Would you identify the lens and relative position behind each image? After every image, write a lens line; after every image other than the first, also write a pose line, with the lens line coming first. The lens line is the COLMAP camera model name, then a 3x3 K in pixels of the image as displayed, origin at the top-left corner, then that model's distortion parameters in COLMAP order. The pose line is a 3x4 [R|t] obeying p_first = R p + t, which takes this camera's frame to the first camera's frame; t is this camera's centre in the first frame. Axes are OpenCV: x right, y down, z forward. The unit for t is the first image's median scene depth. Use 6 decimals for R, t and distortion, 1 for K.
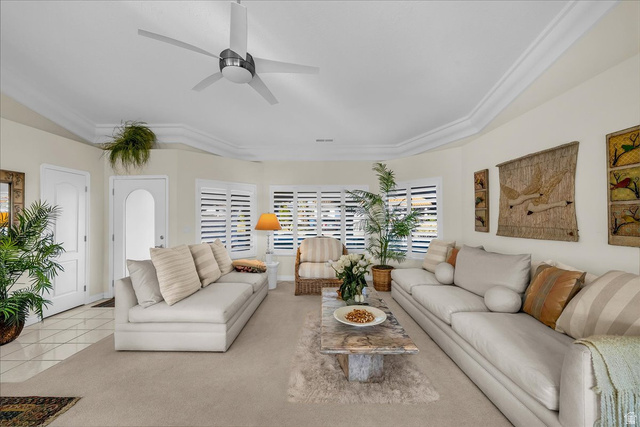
lens RADIAL K [[254.9, 0, 312.5], [0, 254.9, 213.9], [0, 0, 1]] dist [-0.000051, -0.000434]
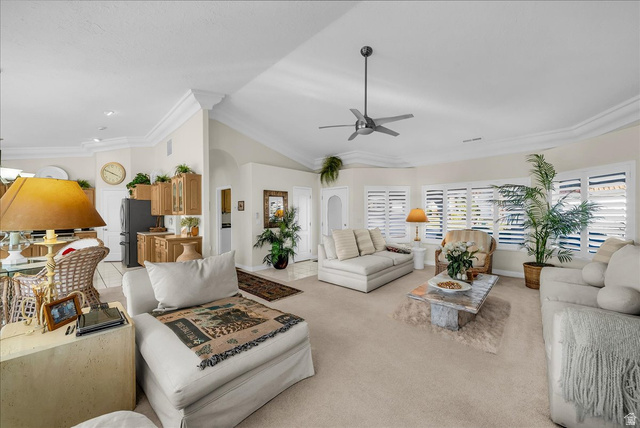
lens RADIAL K [[254.9, 0, 312.5], [0, 254.9, 214.4], [0, 0, 1]] dist [-0.000051, -0.000434]
pose [[0.719502, 0.004029, -0.694479, 0.471728], [0.014457, 0.999680, 0.020778, -0.013356], [0.694340, -0.024989, 0.719213, -0.369089]]
